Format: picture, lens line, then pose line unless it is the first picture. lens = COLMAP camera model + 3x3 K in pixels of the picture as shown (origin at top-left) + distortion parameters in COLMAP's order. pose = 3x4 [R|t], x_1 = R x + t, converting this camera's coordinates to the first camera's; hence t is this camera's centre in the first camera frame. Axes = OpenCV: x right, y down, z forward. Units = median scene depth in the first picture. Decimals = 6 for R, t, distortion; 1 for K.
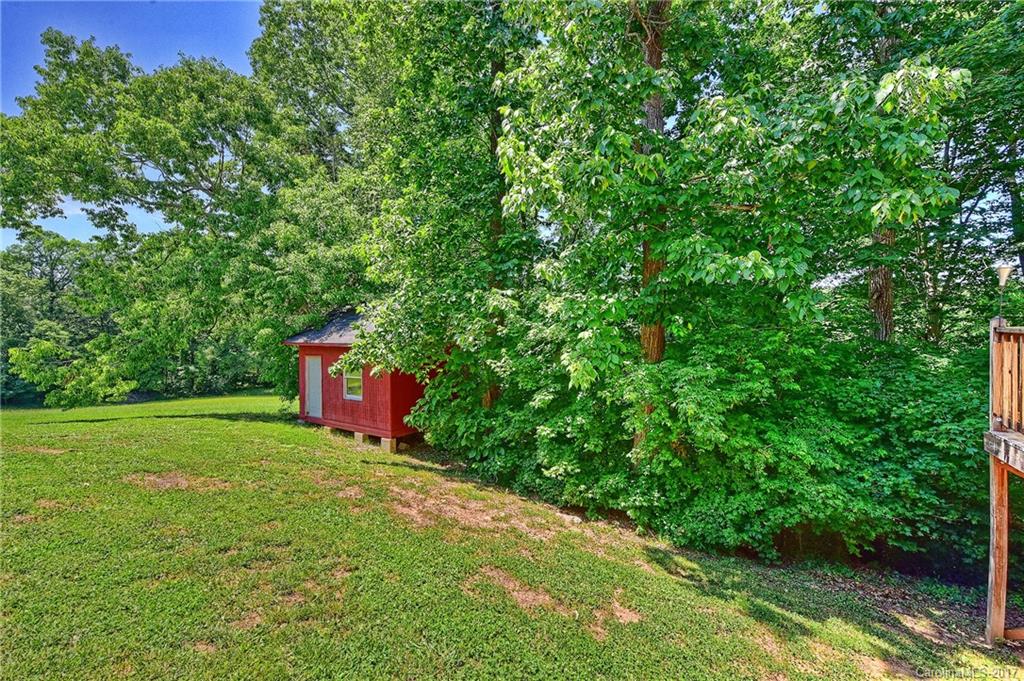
lens RADIAL K [[405.1, 0, 516.1], [0, 405.1, 340.3], [0, 0, 1]] dist [0.001936, 0.000218]
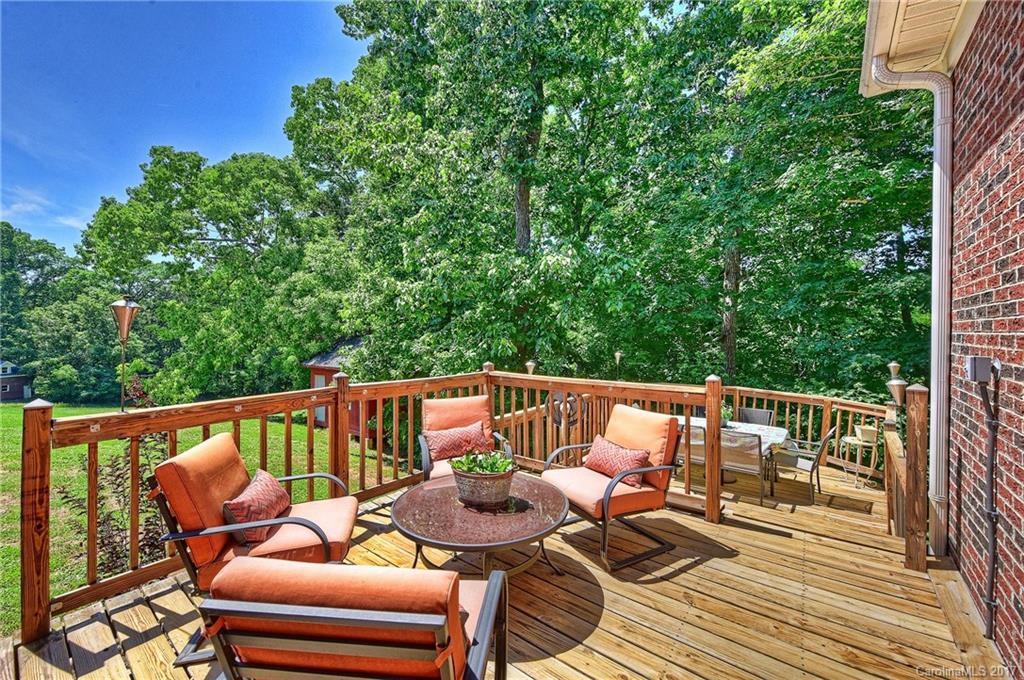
lens RADIAL K [[405.1, 0, 508.1], [0, 405.1, 338.5], [0, 0, 1]] dist [0.001936, 0.000218]
pose [[0.995333, 0.002024, -0.096479, 0.215757], [-0.003873, 0.999812, -0.018977, -0.051746], [0.096422, 0.019262, 0.995154, -0.240587]]
